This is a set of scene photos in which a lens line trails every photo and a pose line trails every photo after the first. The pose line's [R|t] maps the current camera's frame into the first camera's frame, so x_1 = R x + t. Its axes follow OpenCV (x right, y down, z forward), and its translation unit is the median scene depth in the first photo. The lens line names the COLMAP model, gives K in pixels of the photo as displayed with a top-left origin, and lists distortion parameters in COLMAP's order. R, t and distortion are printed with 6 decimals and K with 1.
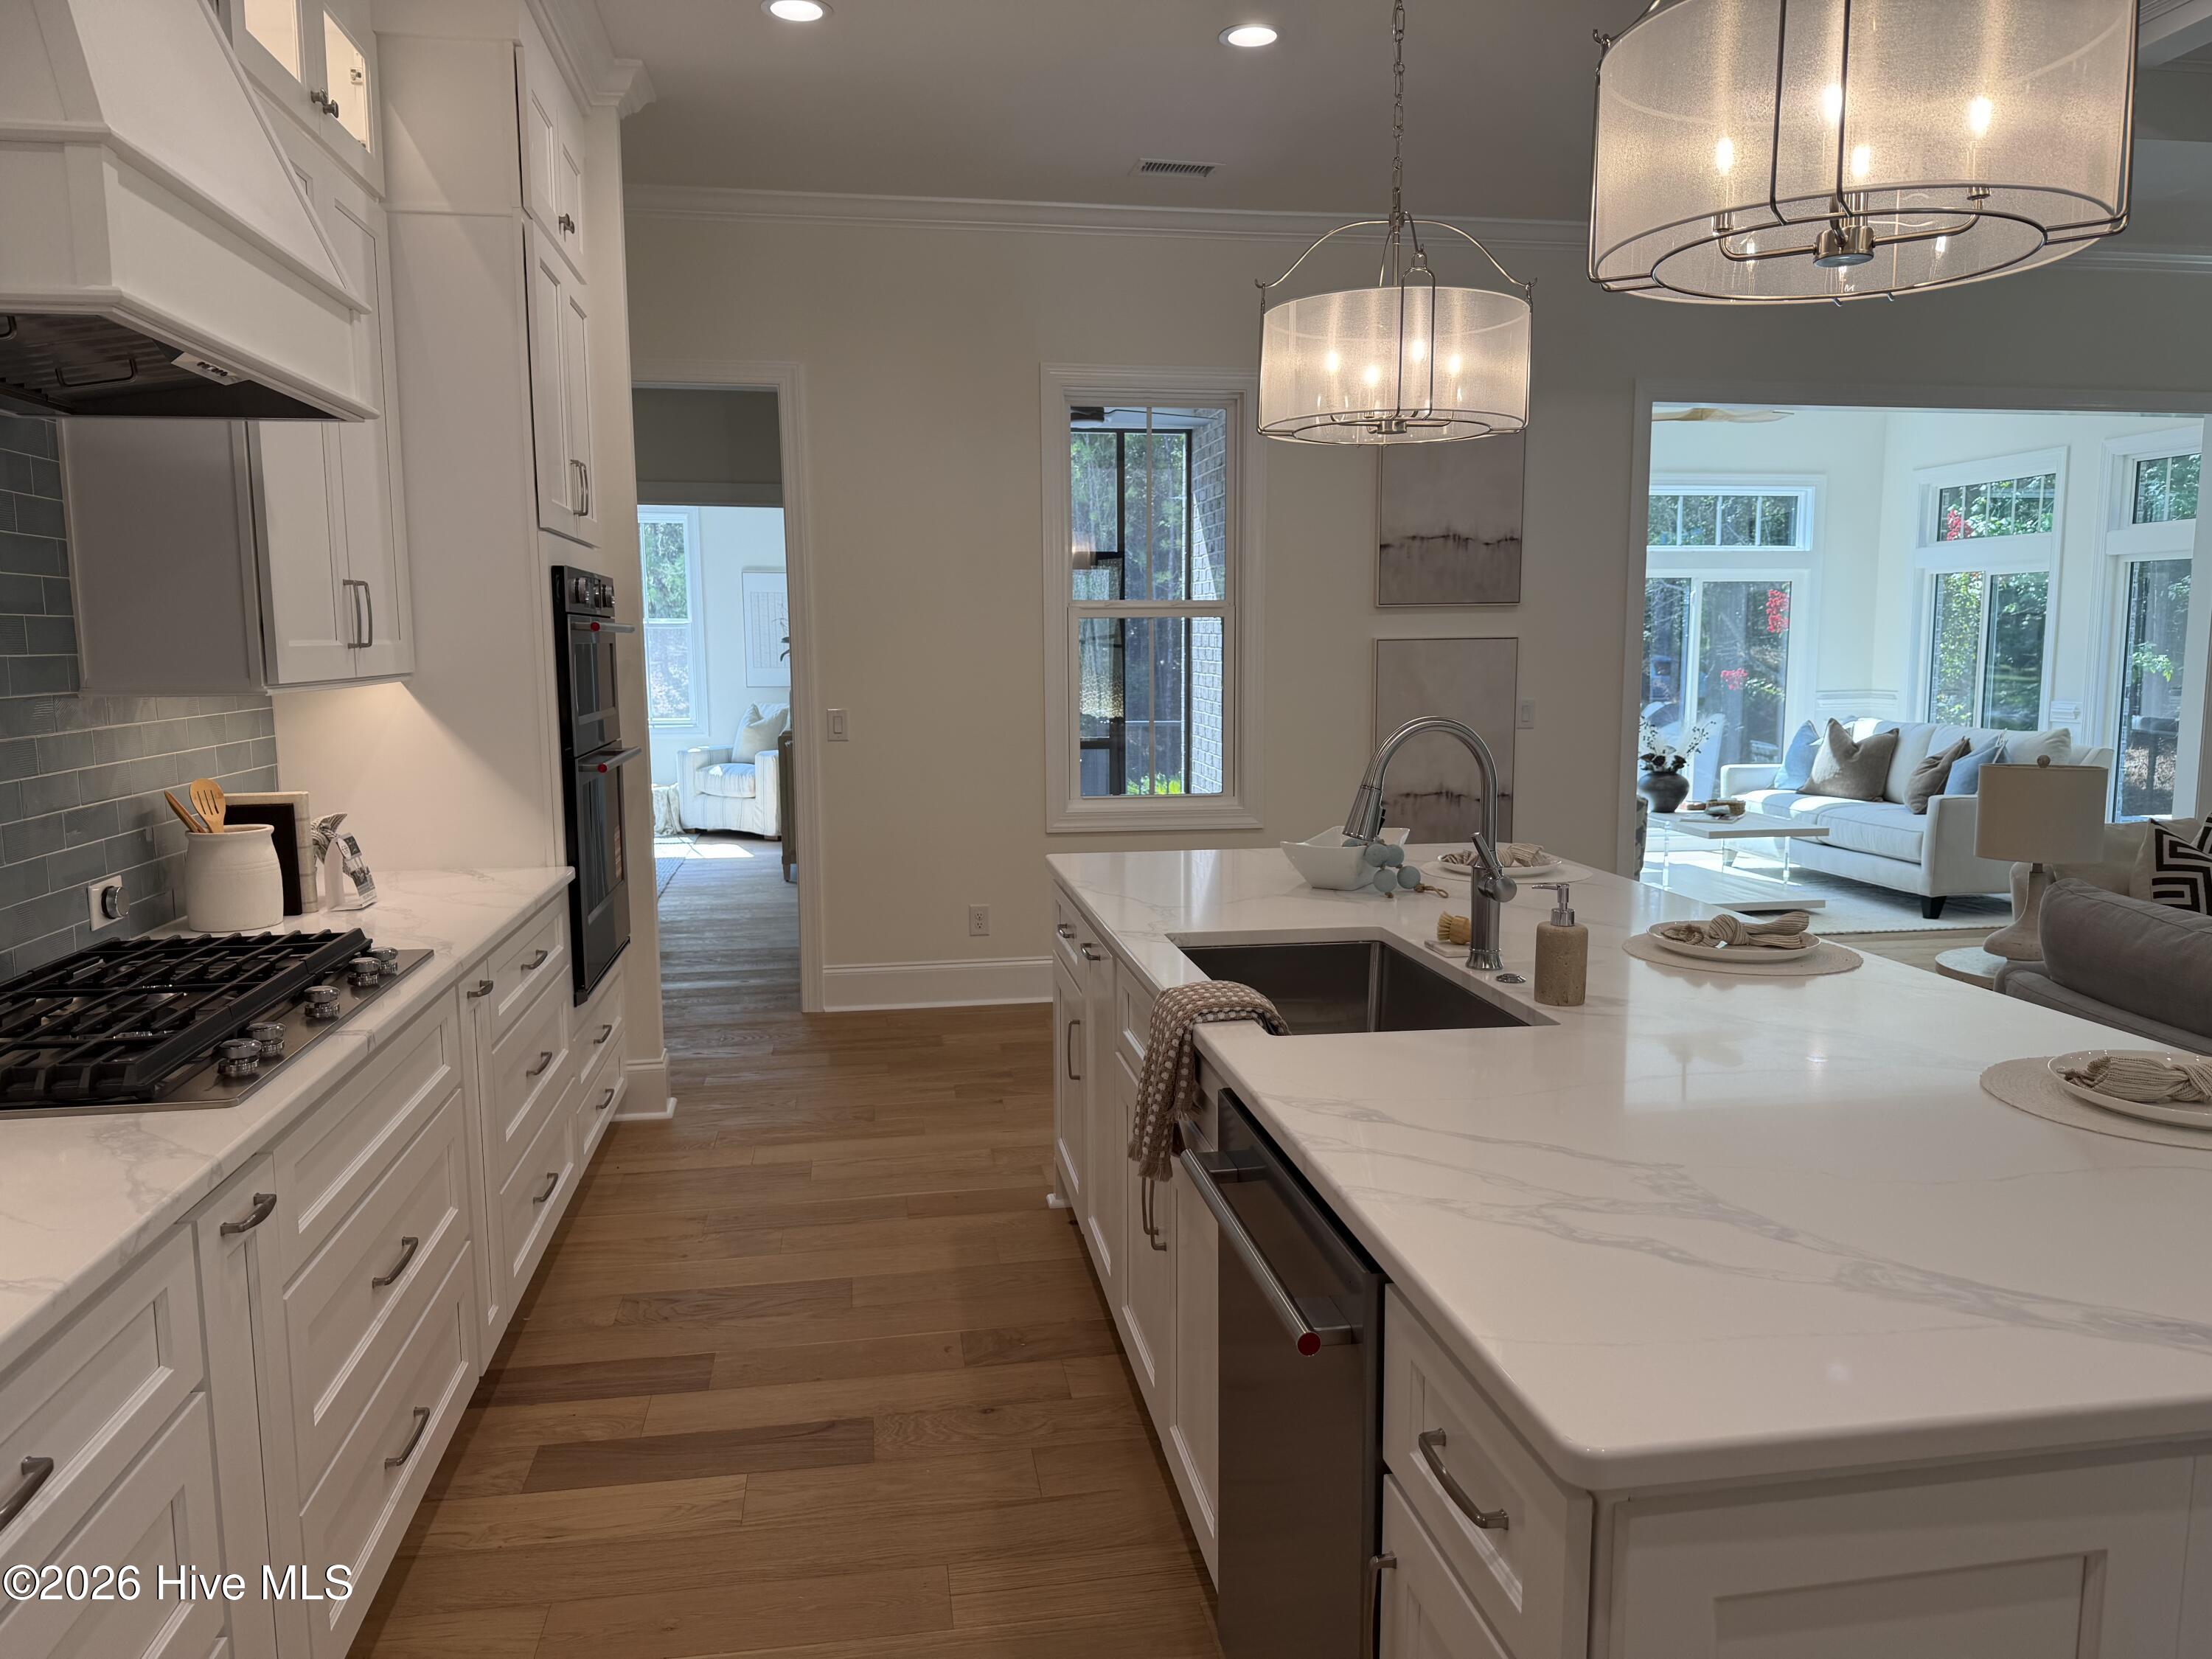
lens RADIAL K [[1563.0, 0, 1106.0], [0, 1563.0, 829.5], [0, 0, 1]] dist [0.063772, -0.081942]
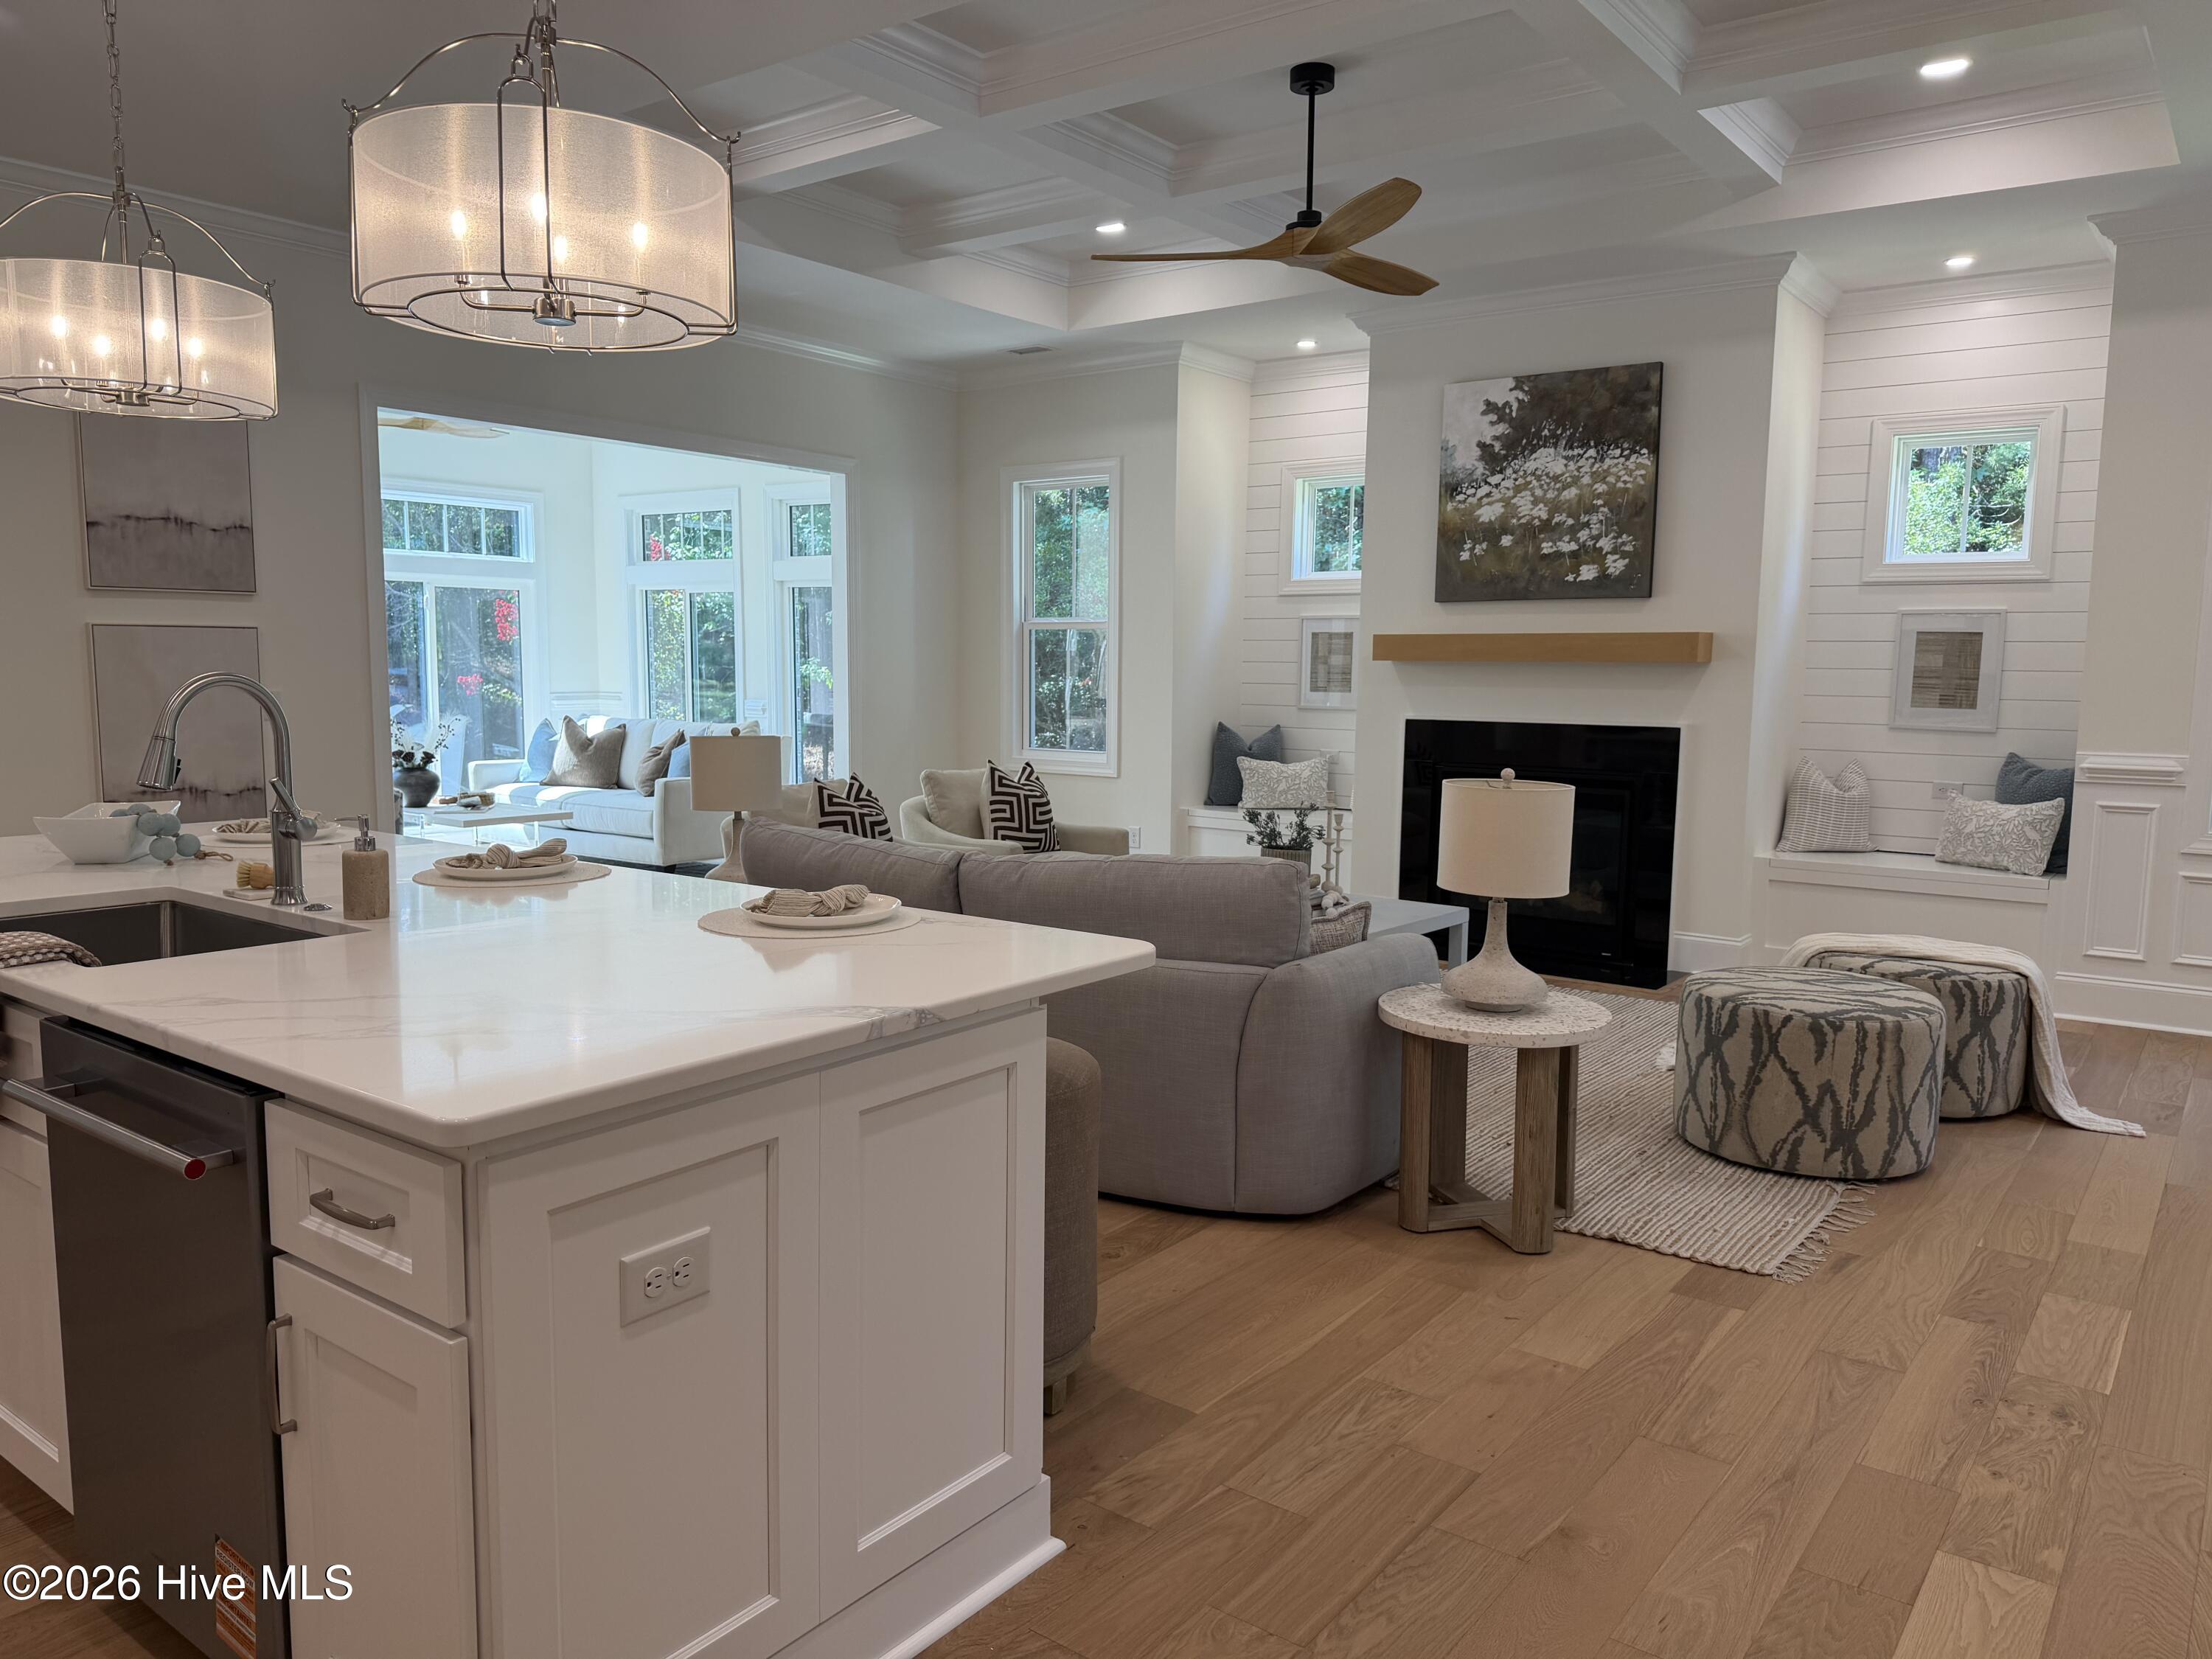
lens RADIAL K [[1563.0, 0, 1106.0], [0, 1563.0, 829.5], [0, 0, 1]] dist [0.063772, -0.081942]
pose [[0.724097, -0.064927, 0.686635, -0.067785], [0.070804, 0.997297, 0.019635, 0.036845], [-0.686054, 0.034399, 0.726737, -0.133026]]
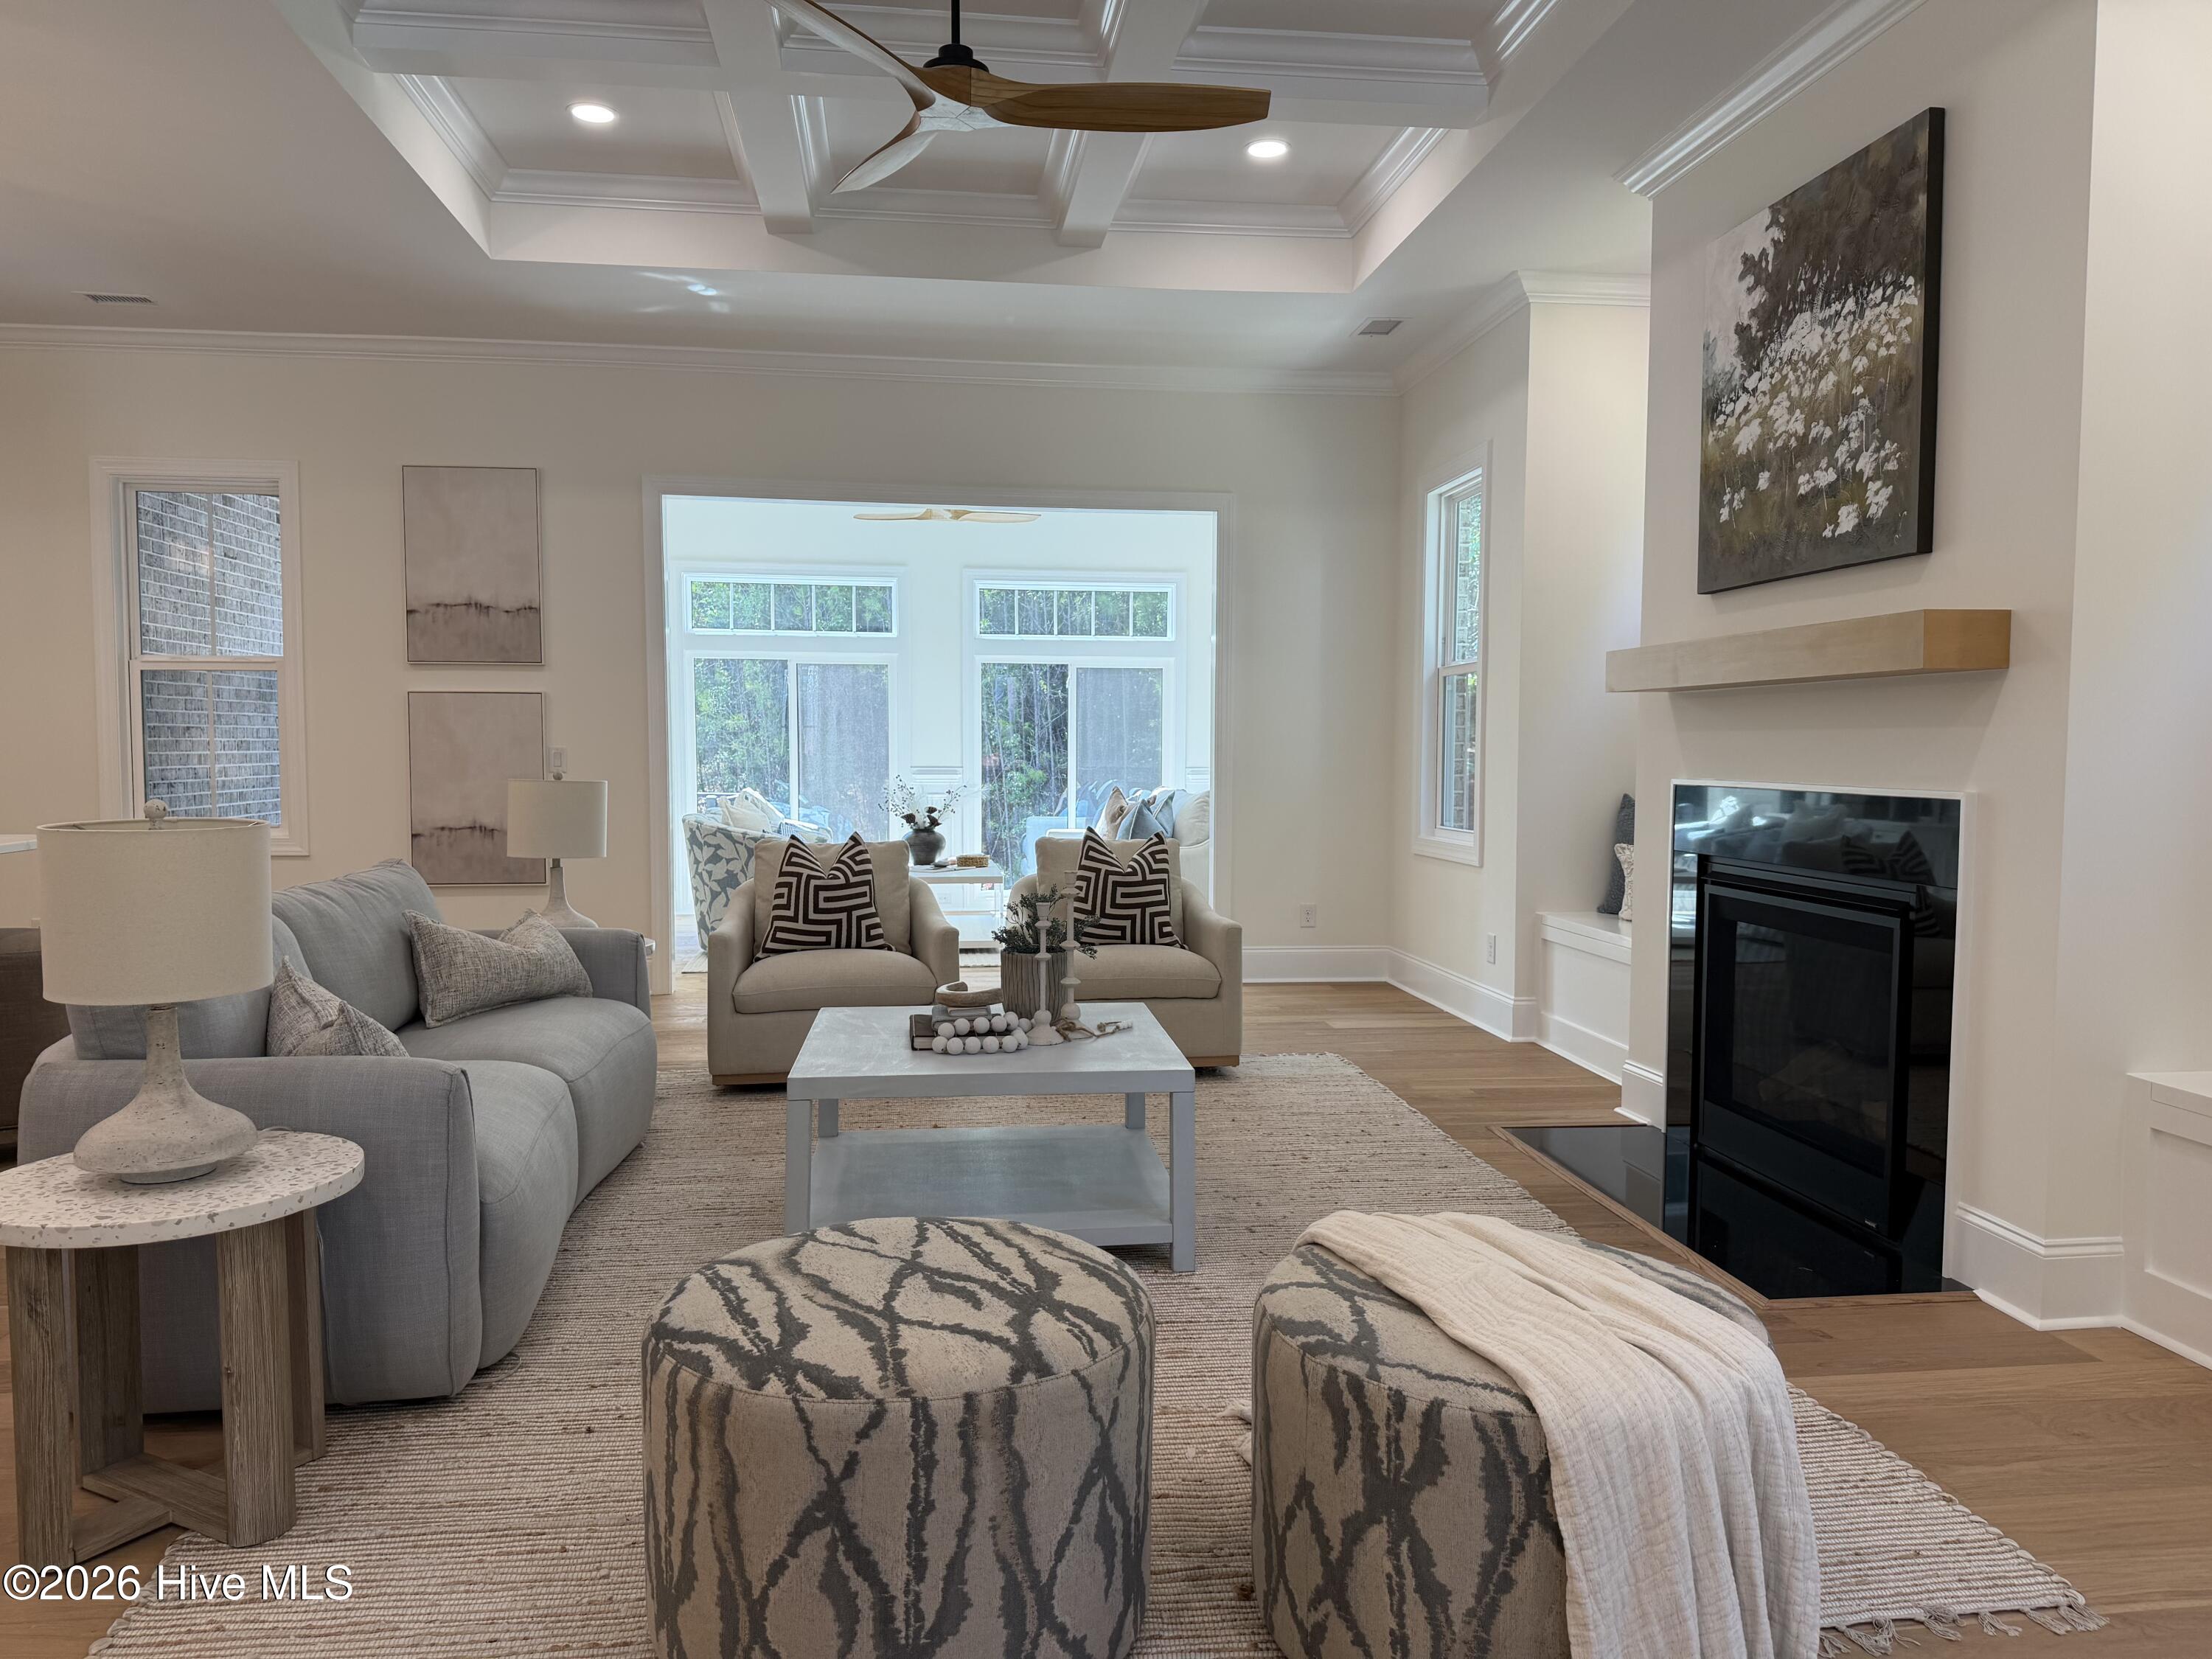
lens RADIAL K [[1637.0, 0, 1103.7], [0, 1637.0, 875.4], [0, 0, 1]] dist [-0.185960, 0.210675]
pose [[0.998357, -0.009816, -0.056457, 1.693131], [0.007332, 0.999003, -0.044043, 0.102759], [0.056833, 0.043557, 0.997433, -0.262749]]
